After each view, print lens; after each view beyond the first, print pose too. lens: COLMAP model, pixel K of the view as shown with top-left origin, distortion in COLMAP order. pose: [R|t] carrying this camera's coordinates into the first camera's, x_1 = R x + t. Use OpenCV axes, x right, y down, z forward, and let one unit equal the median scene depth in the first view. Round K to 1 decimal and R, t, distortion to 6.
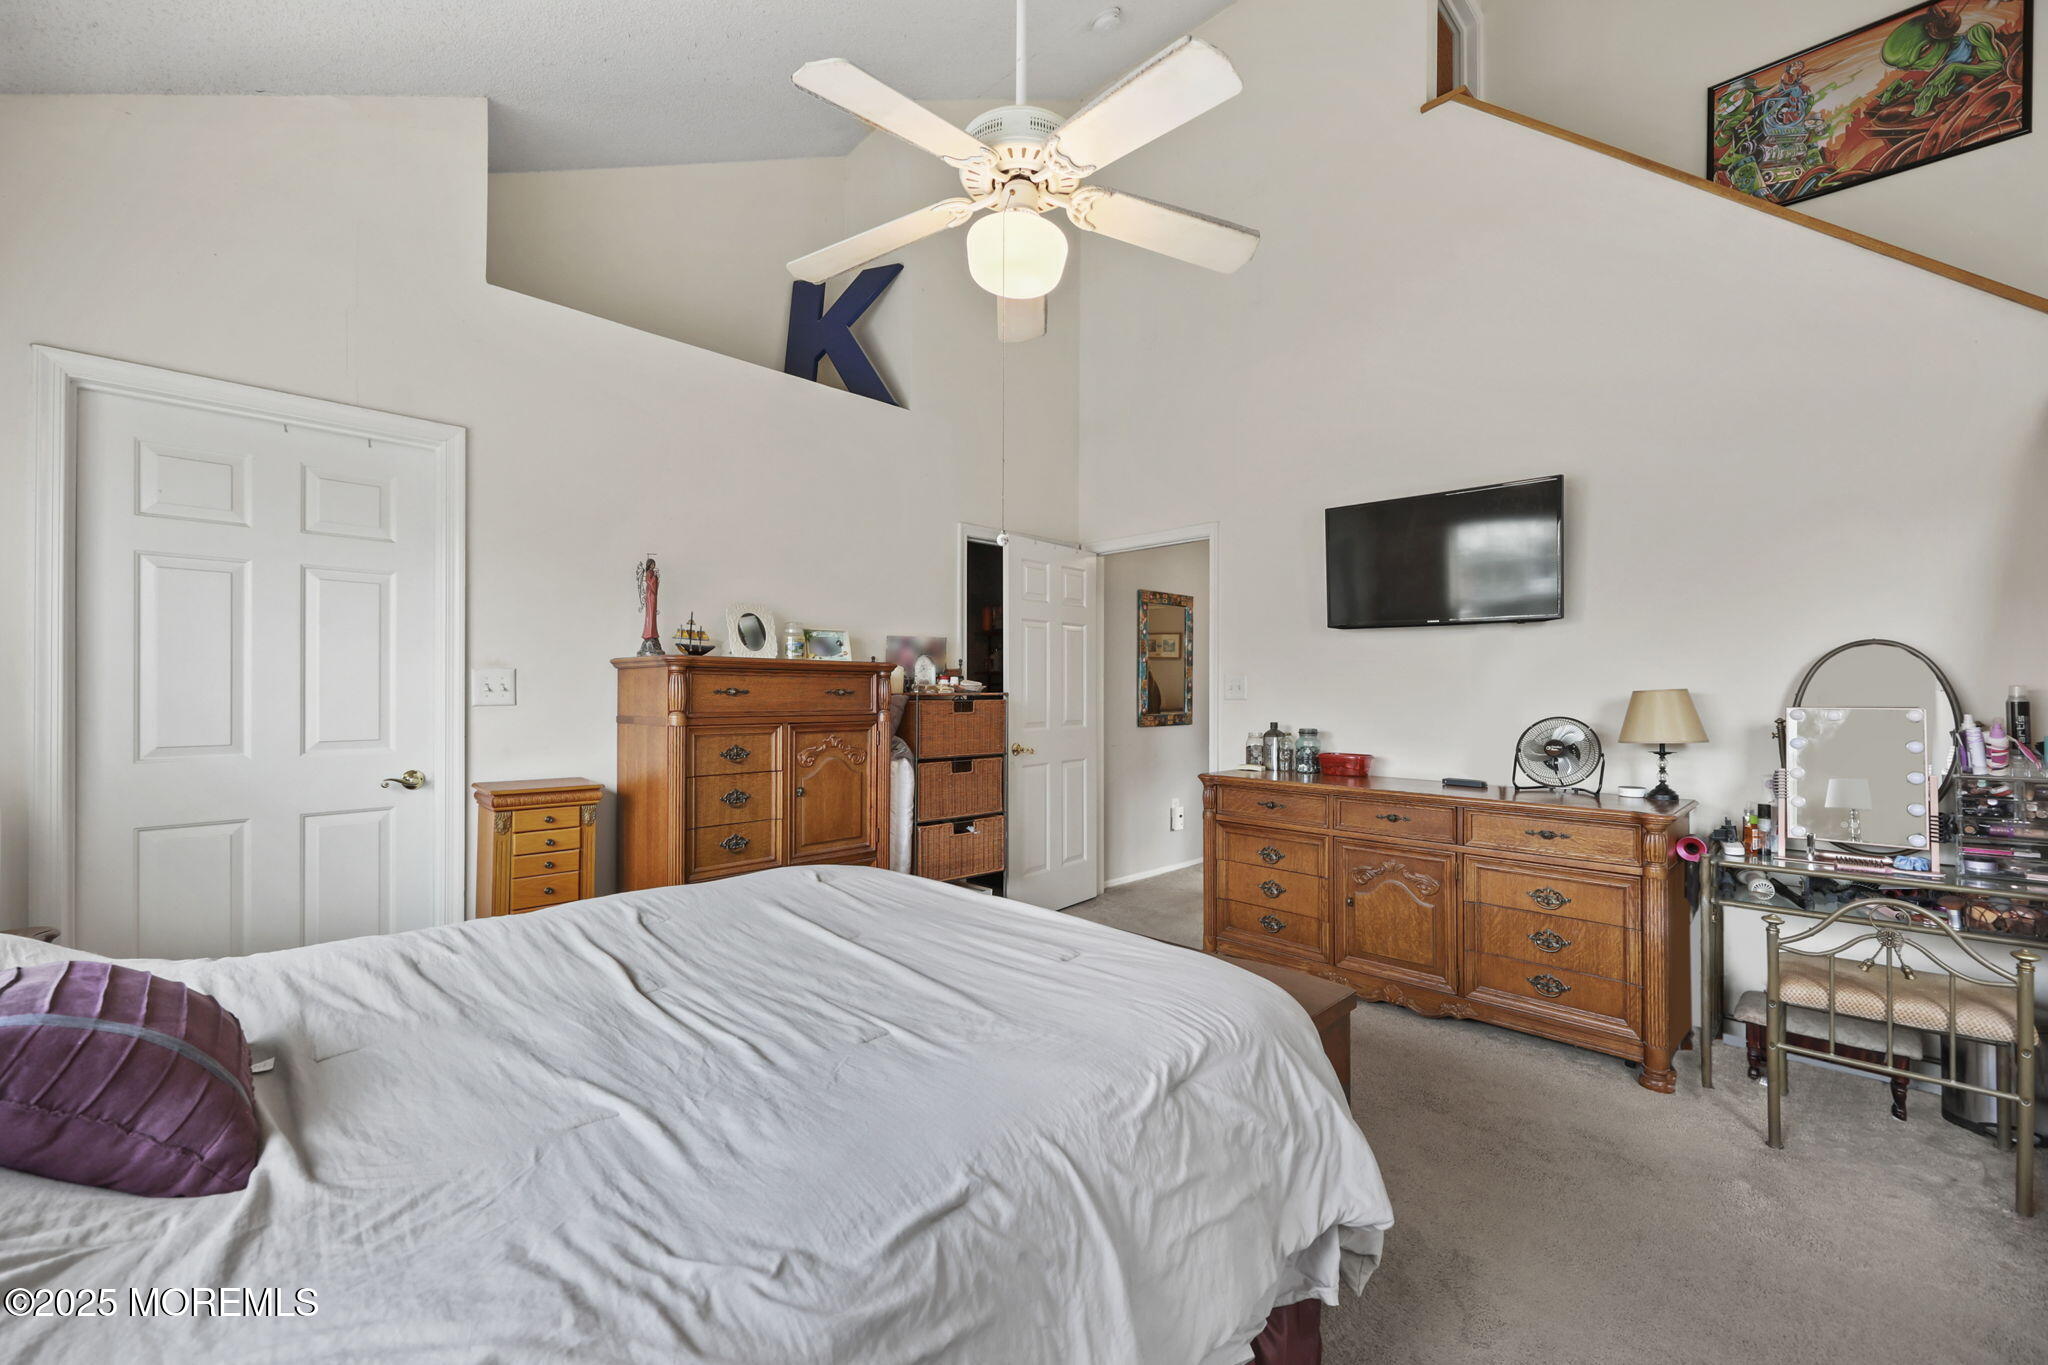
lens RADIAL K [[830.2, 0, 1029.5], [0, 830.2, 688.2], [0, 0, 1]] dist [-0.003355, 0.000980]
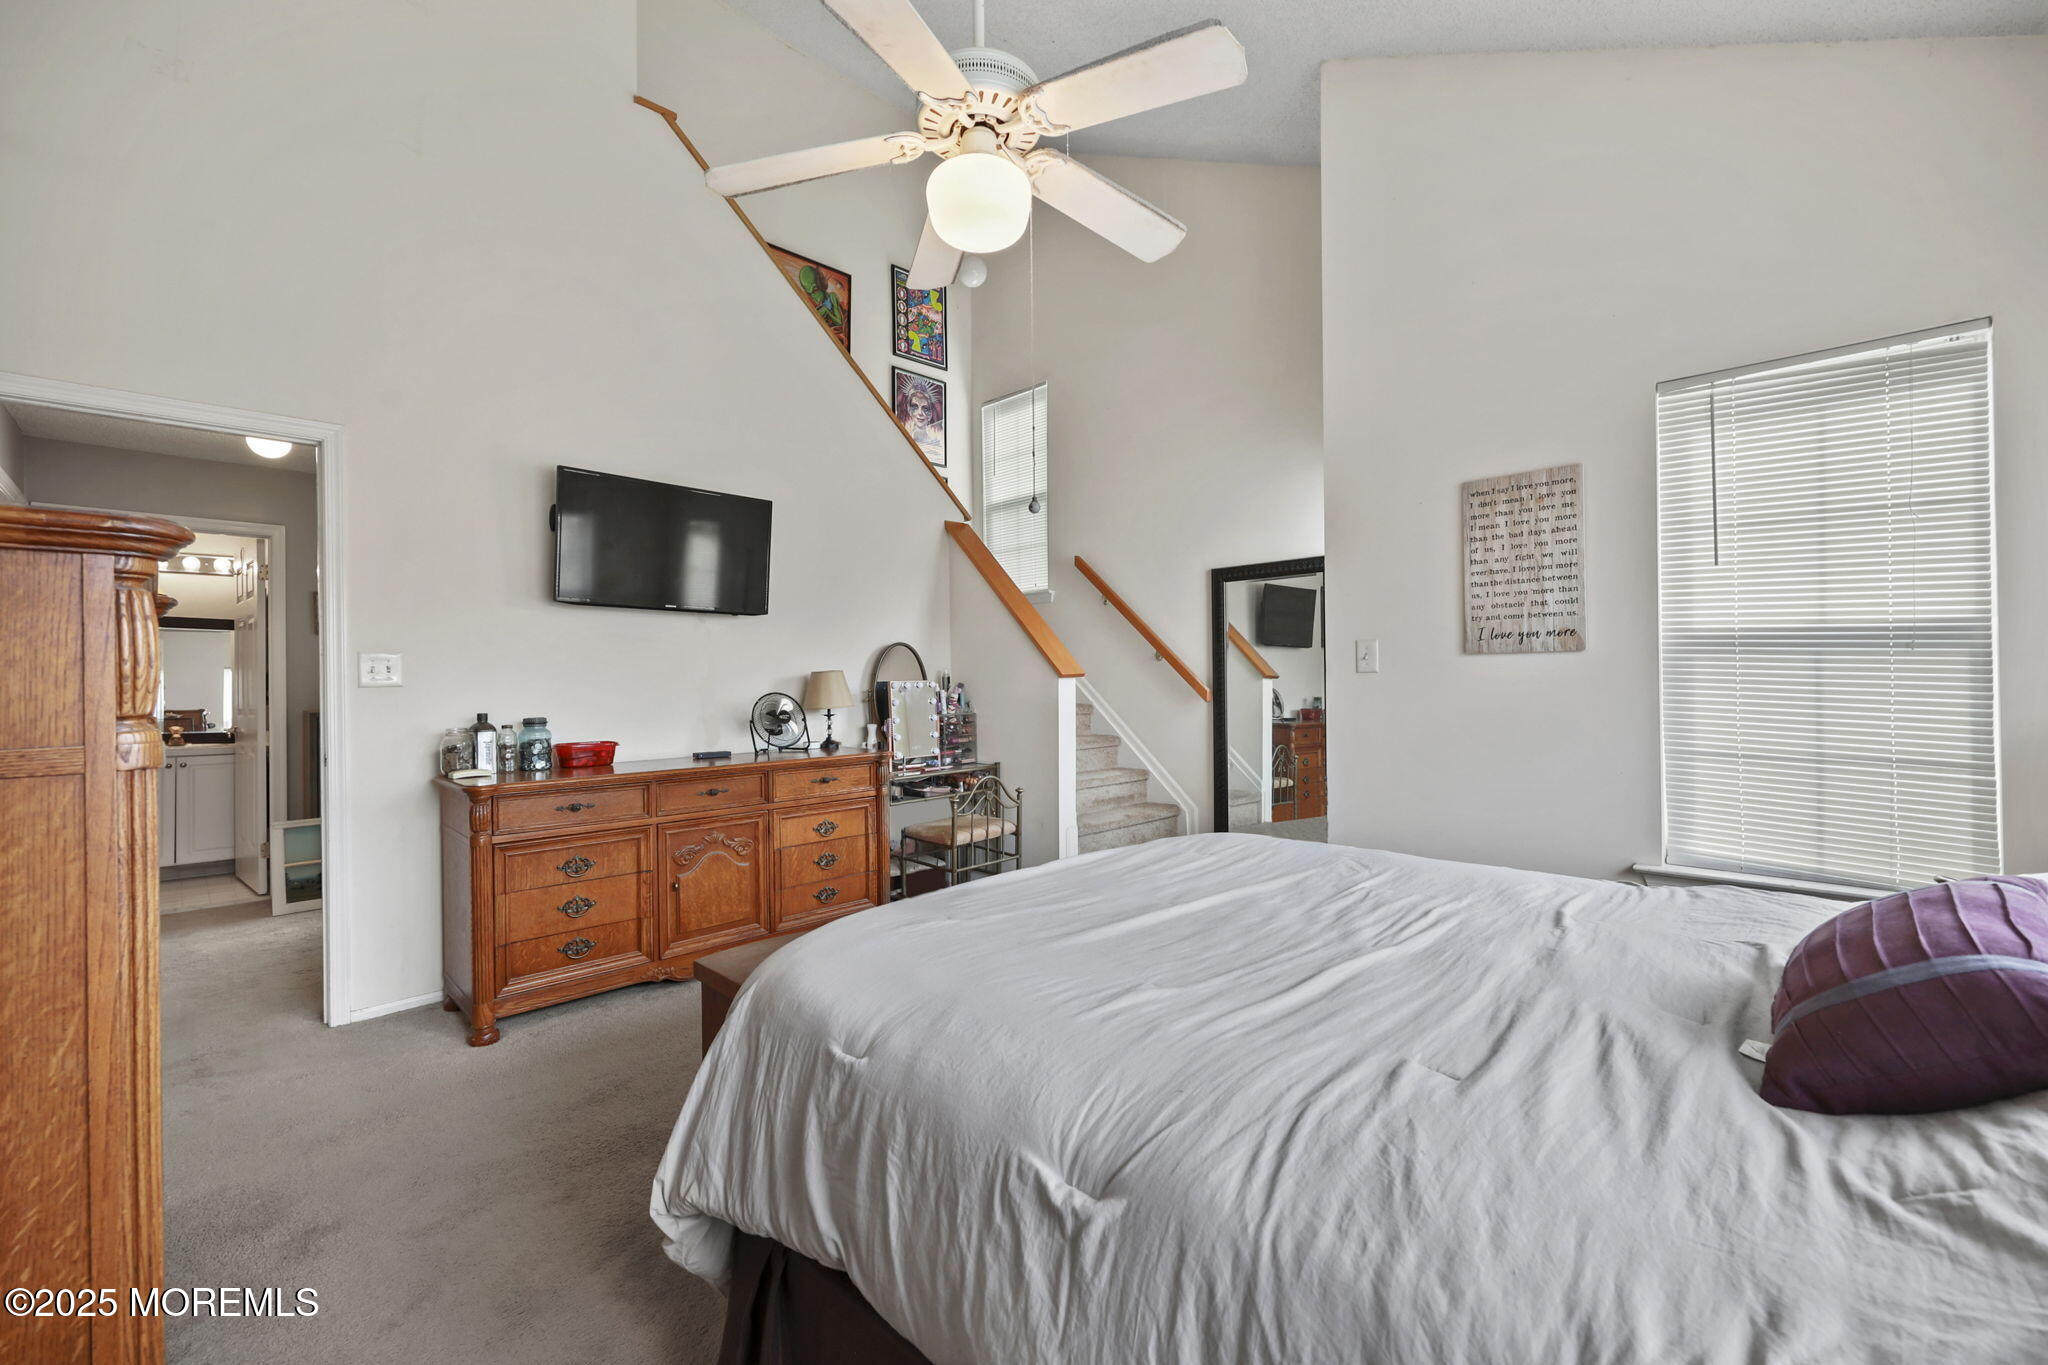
lens RADIAL K [[830.2, 0, 1029.4], [0, 830.2, 673.6], [0, 0, 1]] dist [-0.003355, 0.000980]
pose [[0.000097, 0.005037, 0.999987, -0.615369], [0.010785, 0.999929, -0.005038, 0.016290], [-0.999942, 0.010786, 0.000043, 0.601154]]
